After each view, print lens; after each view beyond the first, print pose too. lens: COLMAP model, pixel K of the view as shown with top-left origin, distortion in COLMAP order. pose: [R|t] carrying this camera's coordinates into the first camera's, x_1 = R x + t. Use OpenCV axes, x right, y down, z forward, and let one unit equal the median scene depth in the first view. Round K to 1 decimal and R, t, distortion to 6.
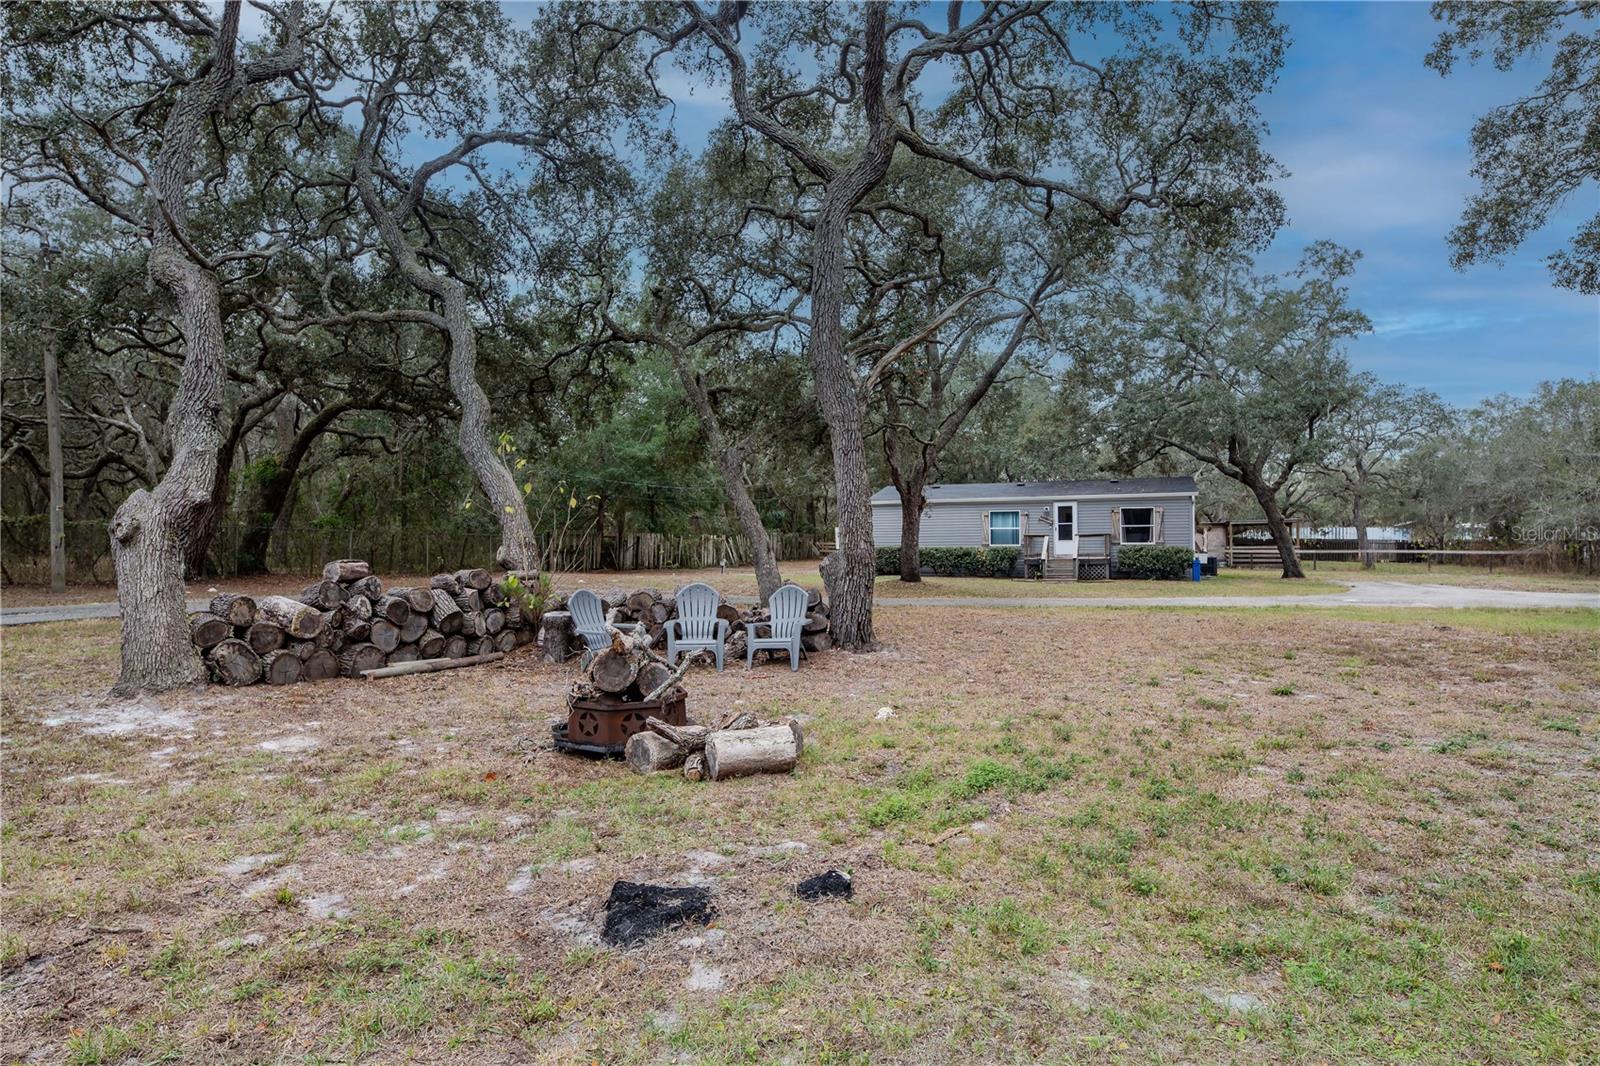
lens RADIAL K [[921.8, 0, 793.3], [0, 921.8, 529.6], [0, 0, 1]] dist [-0.006758, -0.000772]
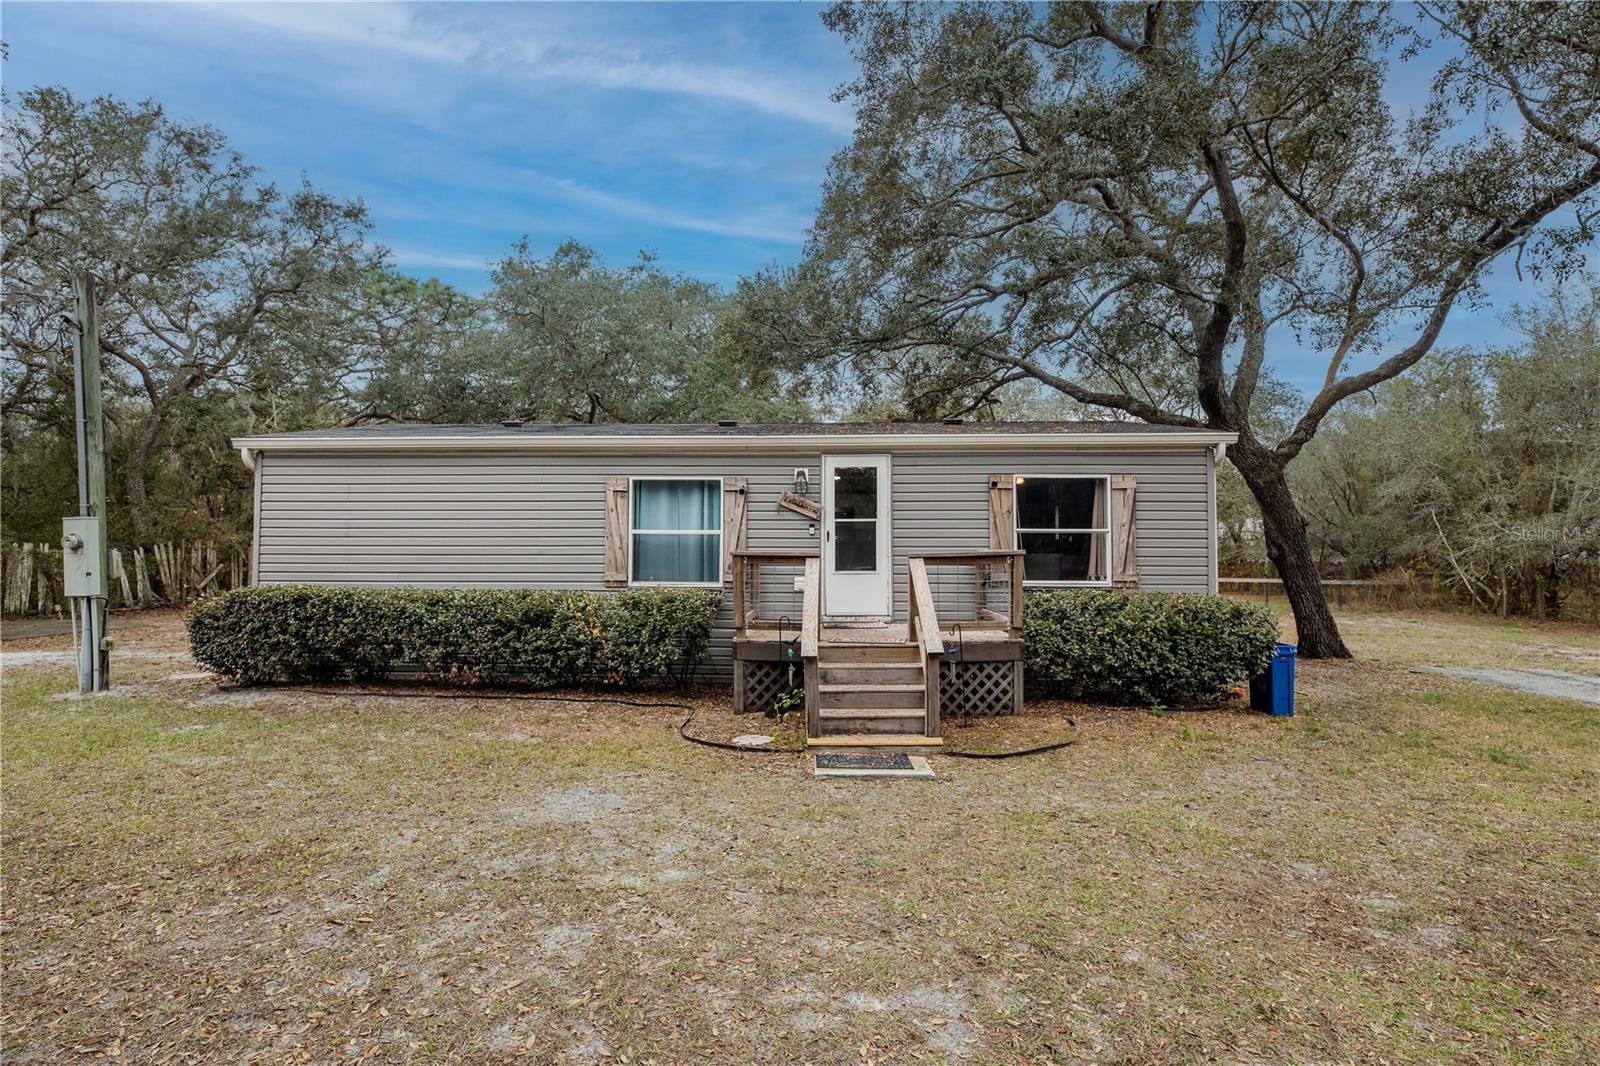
lens RADIAL K [[758.4, 0, 804.2], [0, 758.4, 535.9], [0, 0, 1]] dist [-0.004622, 0.002240]
pose [[0.941046, 0.017734, 0.337812, 0.200755], [-0.015572, 0.999837, -0.009110, 0.002037], [-0.337919, 0.003312, 0.941169, 0.809803]]
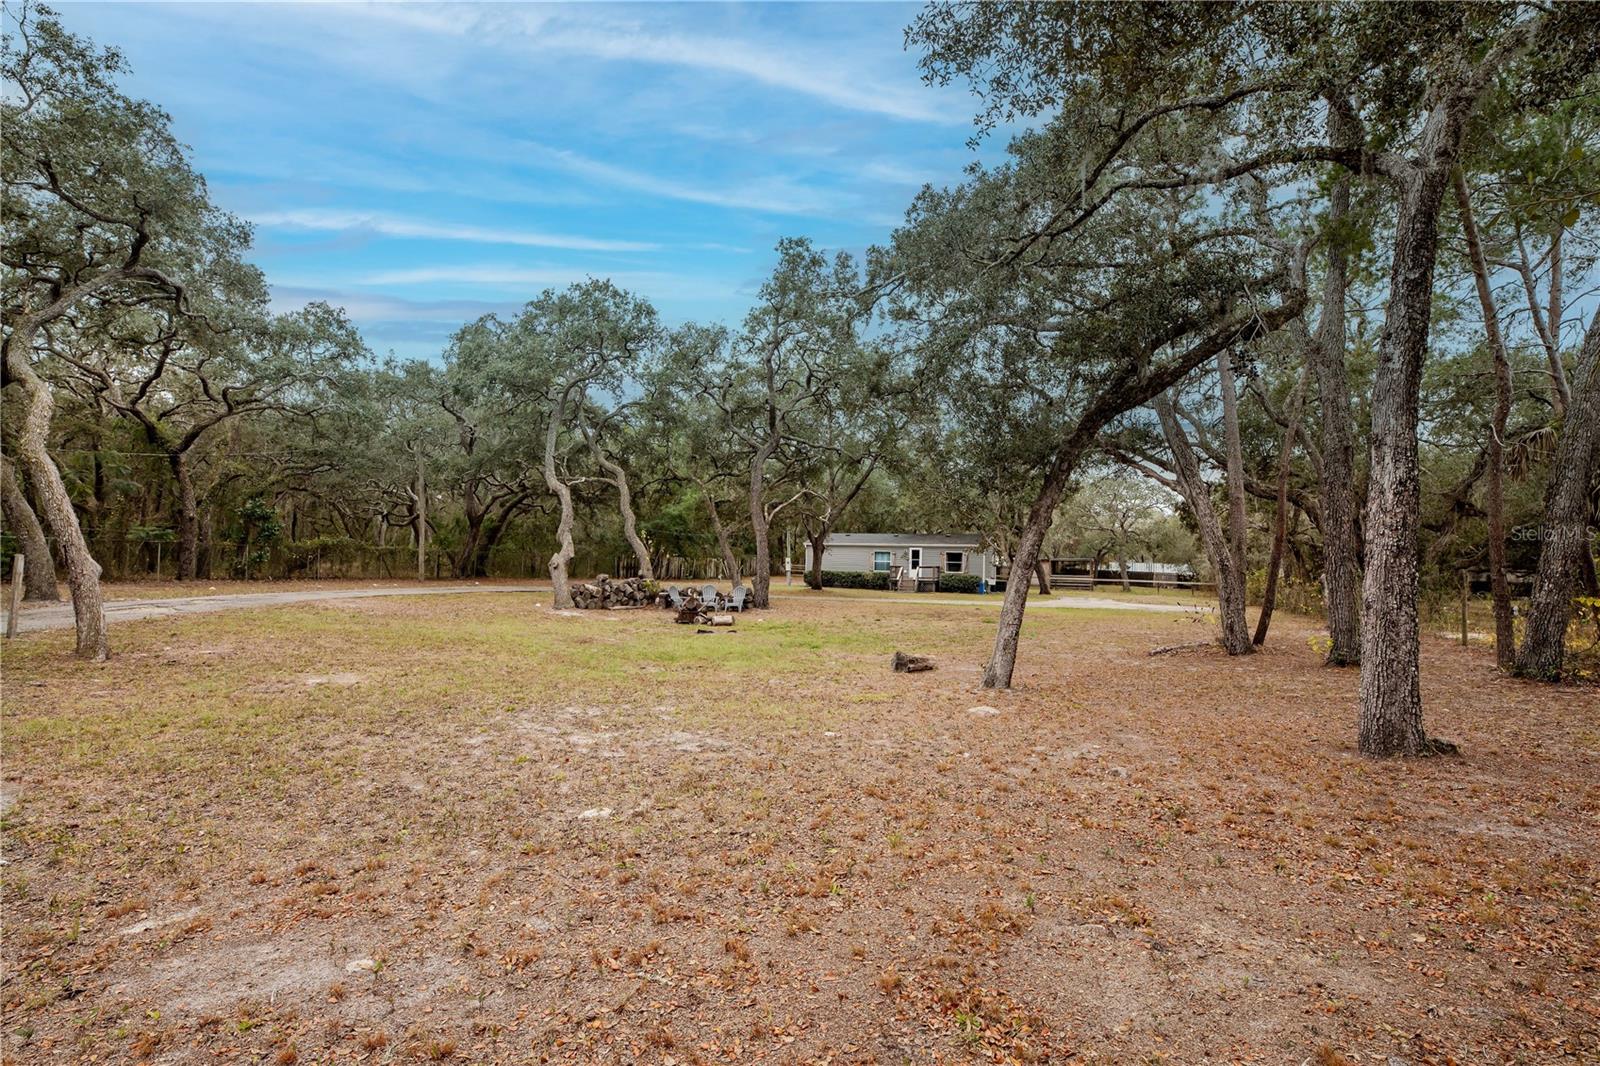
lens RADIAL K [[758.4, 0, 805.8], [0, 758.4, 534.1], [0, 0, 1]] dist [-0.004622, 0.002240]
pose [[0.998988, 0.030647, 0.032925, 0.039596], [-0.029964, 0.999329, -0.021047, -0.020427], [-0.033548, 0.020040, 0.999236, -0.476393]]
